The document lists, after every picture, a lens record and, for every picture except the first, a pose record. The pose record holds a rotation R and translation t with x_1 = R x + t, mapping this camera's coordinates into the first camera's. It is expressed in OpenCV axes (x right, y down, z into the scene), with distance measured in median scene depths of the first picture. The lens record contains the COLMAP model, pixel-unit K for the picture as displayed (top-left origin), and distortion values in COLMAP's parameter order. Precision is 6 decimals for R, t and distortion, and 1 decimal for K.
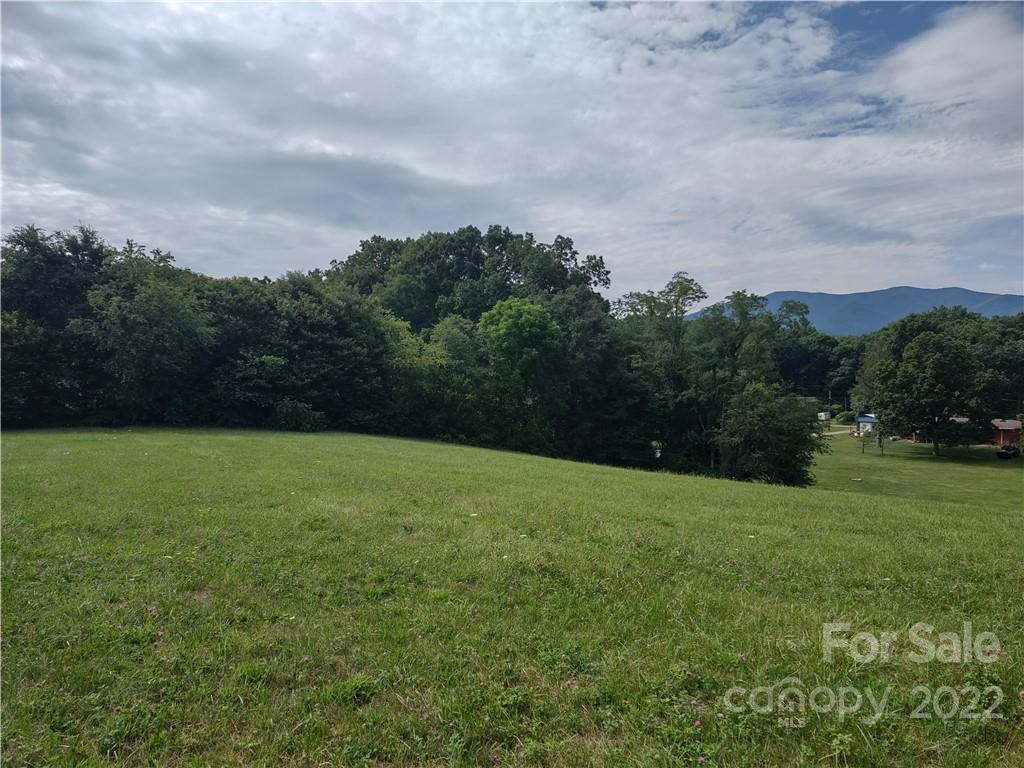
lens RADIAL K [[746.8, 0, 510.1], [0, 746.8, 388.4], [0, 0, 1]] dist [0.082098, -0.063053]
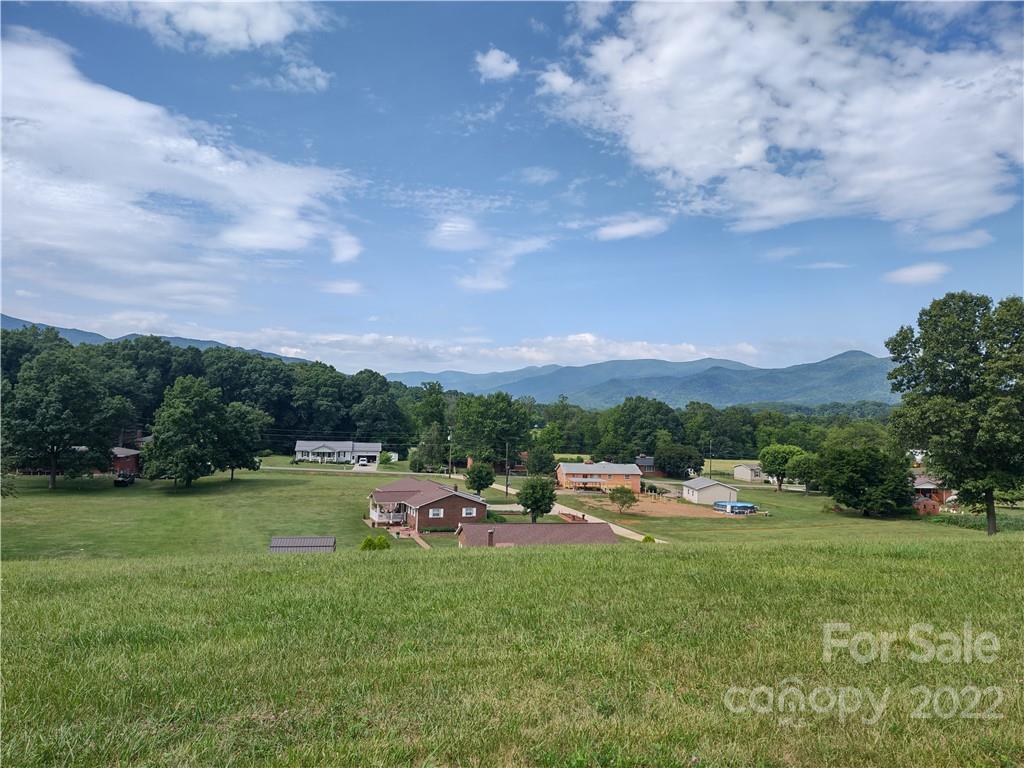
lens RADIAL K [[746.8, 0, 515.9], [0, 746.8, 379.5], [0, 0, 1]] dist [0.082098, -0.063053]
pose [[0.409625, 0.067823, 0.909729, -0.047680], [-0.024107, 0.997689, -0.063526, 0.003409], [-0.911935, 0.004091, 0.410313, 0.137702]]
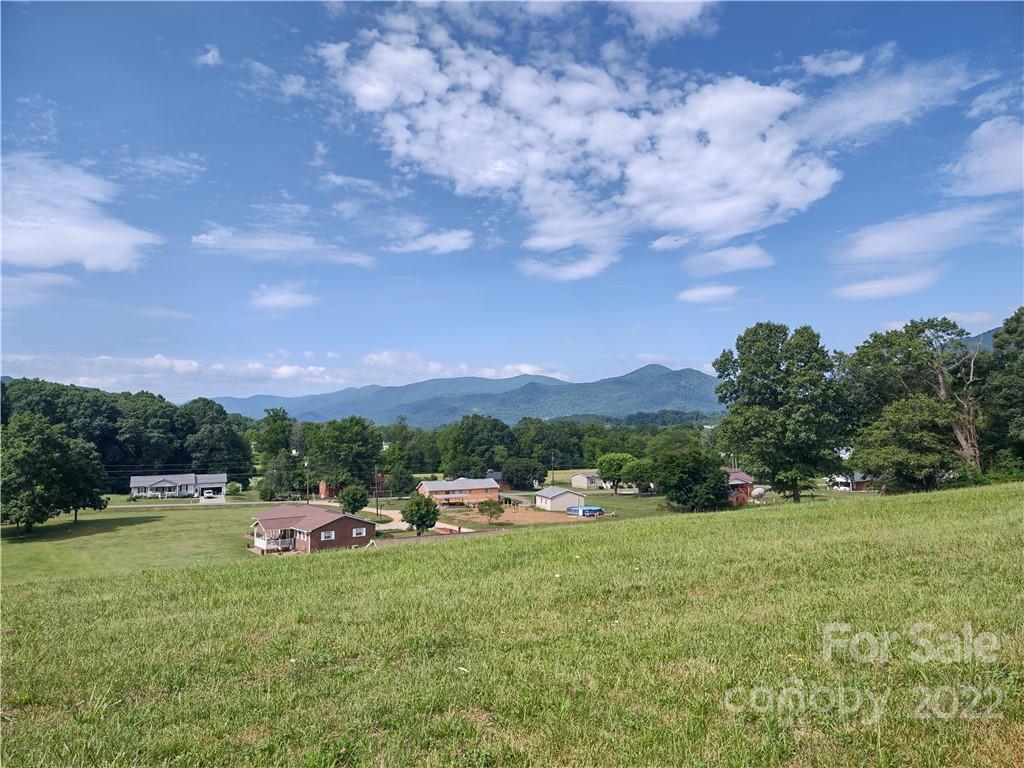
lens RADIAL K [[746.8, 0, 516.4], [0, 746.8, 383.4], [0, 0, 1]] dist [0.082098, -0.063053]
pose [[0.183675, 0.077346, 0.979939, -0.136110], [0.025676, 0.996182, -0.083440, 0.003794], [-0.982652, 0.040487, 0.180988, 0.178277]]
